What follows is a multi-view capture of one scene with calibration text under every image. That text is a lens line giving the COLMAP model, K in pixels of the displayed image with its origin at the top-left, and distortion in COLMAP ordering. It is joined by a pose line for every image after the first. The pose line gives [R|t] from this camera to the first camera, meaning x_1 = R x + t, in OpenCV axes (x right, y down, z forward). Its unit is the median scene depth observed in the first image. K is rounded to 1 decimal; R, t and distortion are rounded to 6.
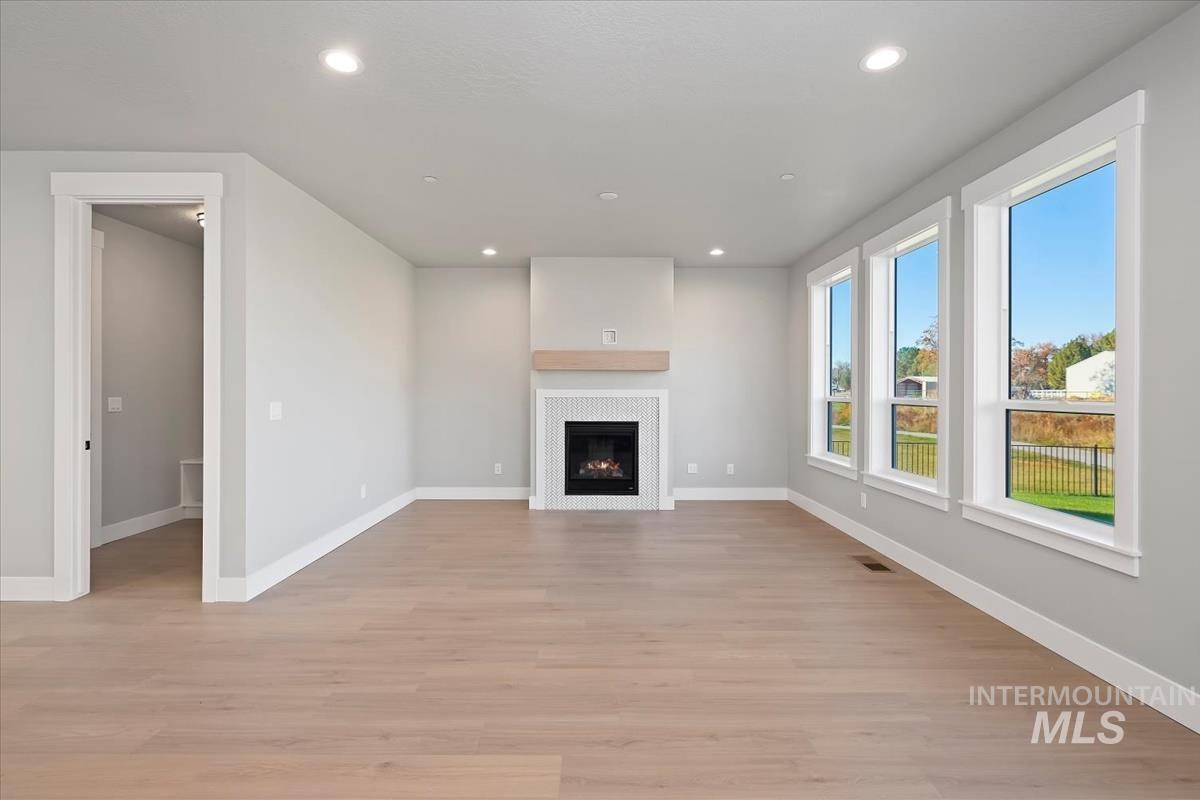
lens RADIAL K [[541.6, 0, 590.7], [0, 541.6, 397.3], [0, 0, 1]] dist [0.002071, -0.002687]
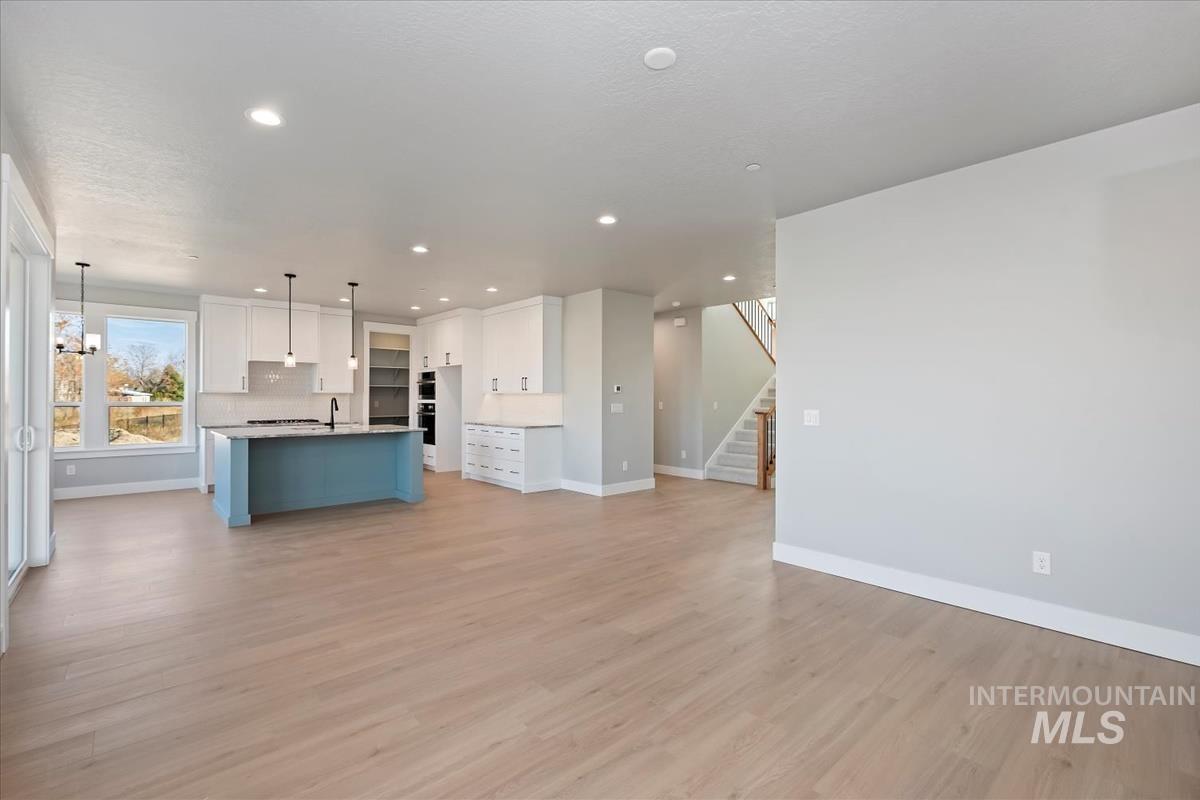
lens RADIAL K [[541.6, 0, 599.0], [0, 541.6, 396.8], [0, 0, 1]] dist [0.002071, -0.002687]
pose [[-0.744035, -0.002746, -0.668135, 0.321468], [-0.009283, 0.999938, 0.006229, -0.014320], [0.668076, 0.010837, -0.744014, 0.967310]]
